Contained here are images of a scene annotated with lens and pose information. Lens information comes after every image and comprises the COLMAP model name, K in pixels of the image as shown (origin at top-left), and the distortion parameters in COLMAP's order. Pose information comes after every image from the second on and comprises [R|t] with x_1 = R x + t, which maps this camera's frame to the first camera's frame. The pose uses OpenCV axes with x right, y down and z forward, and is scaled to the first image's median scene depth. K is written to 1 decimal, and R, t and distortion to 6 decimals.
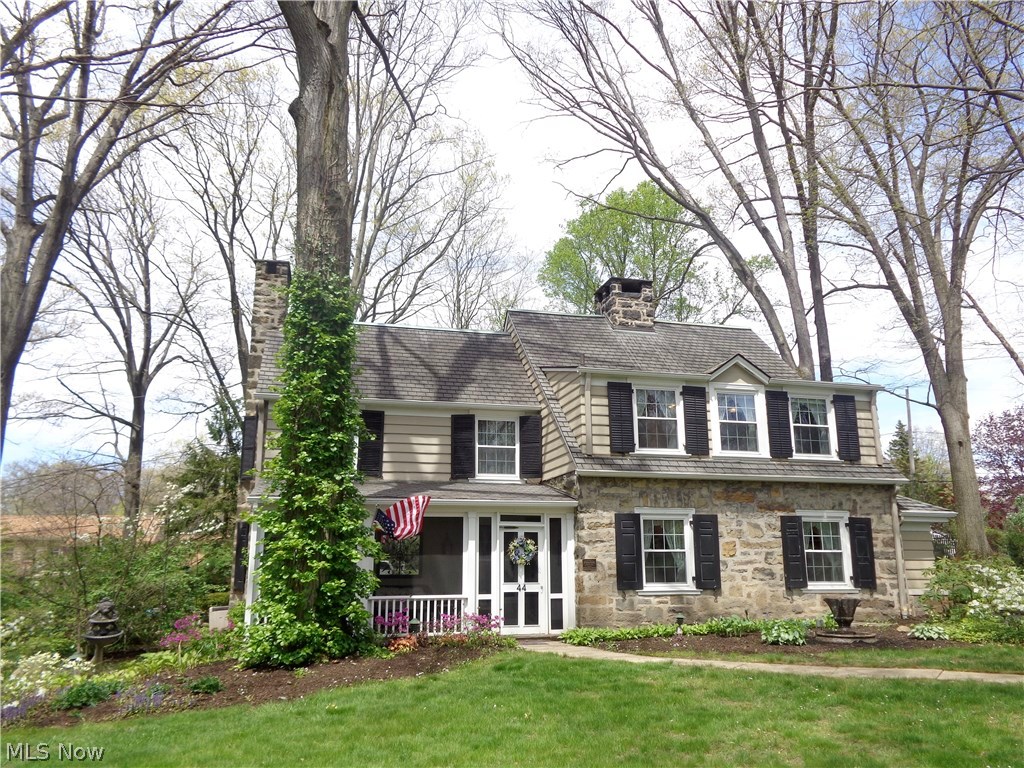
lens RADIAL K [[770.1, 0, 513.1], [0, 770.1, 384.4], [0, 0, 1]] dist [0.002936, -0.000324]
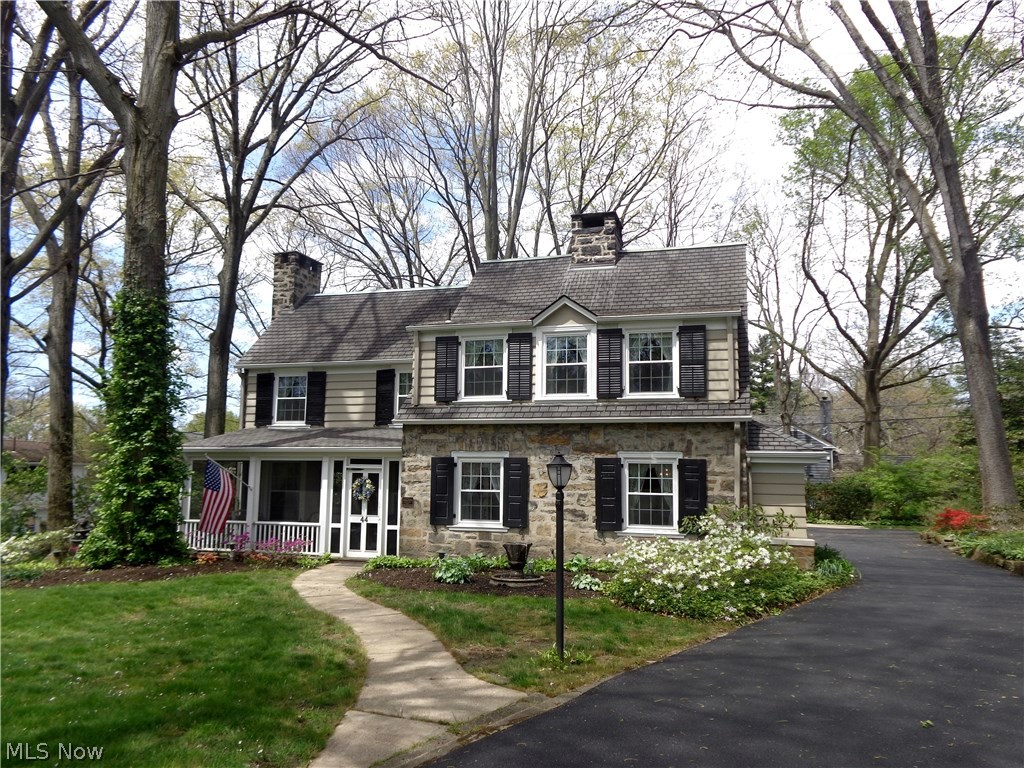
lens RADIAL K [[770.1, 0, 516.7], [0, 770.1, 383.3], [0, 0, 1]] dist [0.002936, -0.000324]
pose [[0.859506, -0.048728, -0.508798, 0.767146], [0.102919, 0.991556, 0.078897, -0.012578], [0.500657, -0.120177, 0.857263, 0.115521]]
